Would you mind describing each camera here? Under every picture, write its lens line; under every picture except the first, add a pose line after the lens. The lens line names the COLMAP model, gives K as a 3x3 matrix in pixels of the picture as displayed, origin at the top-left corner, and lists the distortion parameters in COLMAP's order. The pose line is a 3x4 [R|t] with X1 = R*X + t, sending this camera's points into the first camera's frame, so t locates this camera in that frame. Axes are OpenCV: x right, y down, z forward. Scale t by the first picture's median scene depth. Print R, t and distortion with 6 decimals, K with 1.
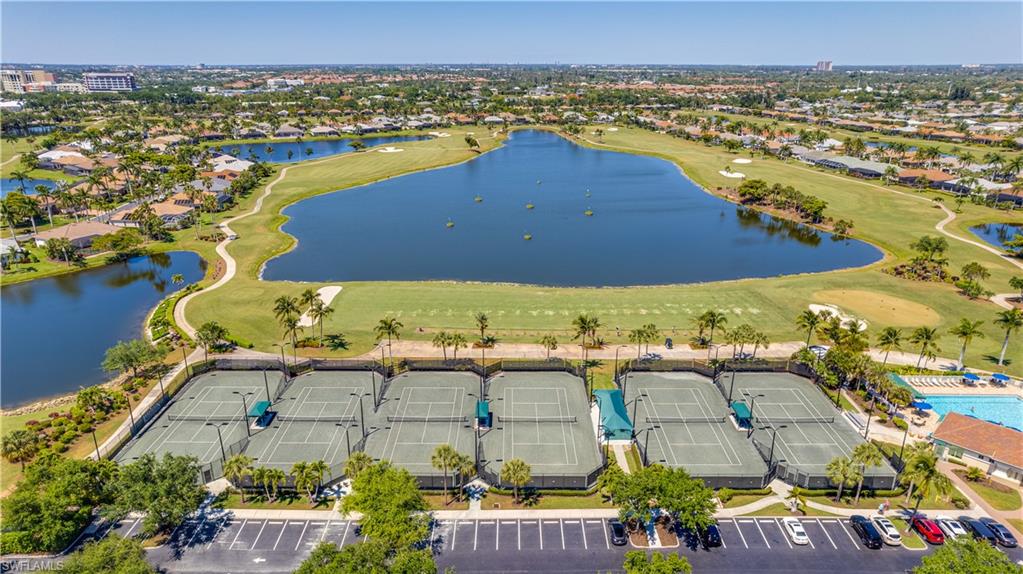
lens RADIAL K [[656.5, 0, 509.0], [0, 656.5, 286.9], [0, 0, 1]] dist [-0.046721, 0.064475]
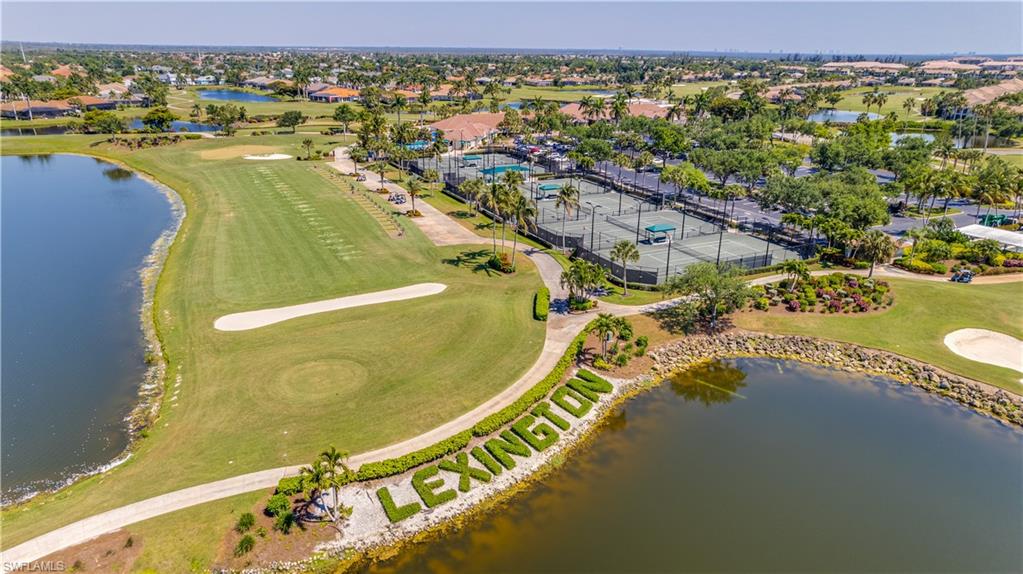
lens RADIAL K [[656.5, 0, 509.0], [0, 656.5, 286.9], [0, 0, 1]] dist [-0.046721, 0.064475]
pose [[-0.449700, -0.313447, 0.836374, -0.414450], [0.282084, 0.838634, 0.465964, -0.099560], [-0.847466, 0.445471, -0.288715, 0.550050]]
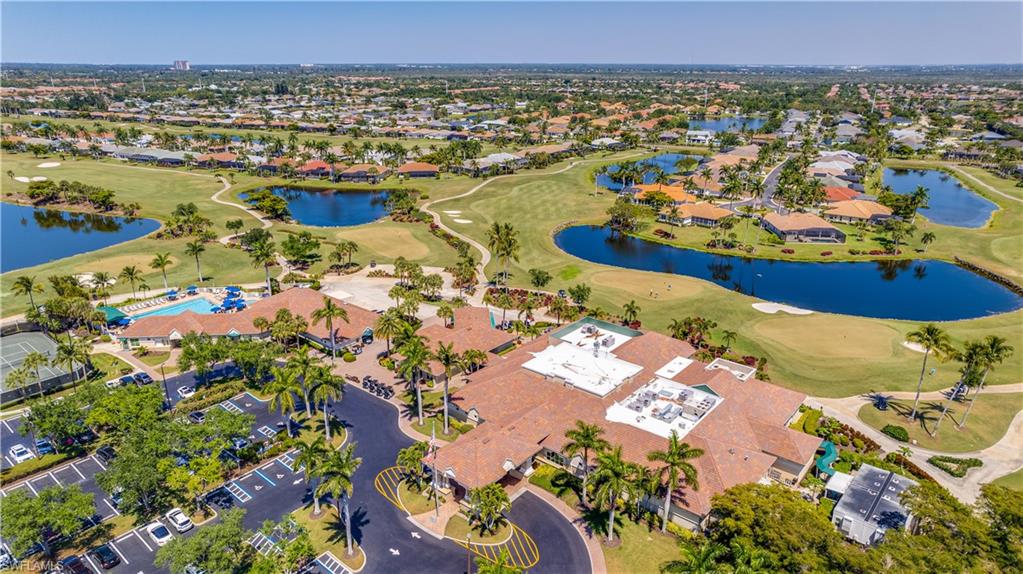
lens RADIAL K [[656.5, 0, 509.0], [0, 656.5, 286.9], [0, 0, 1]] dist [-0.046721, 0.064475]
pose [[0.642094, -0.250666, 0.724487, 0.070098], [0.249873, 0.961856, 0.111338, 0.059165], [-0.724761, 0.109541, 0.680237, -0.175212]]
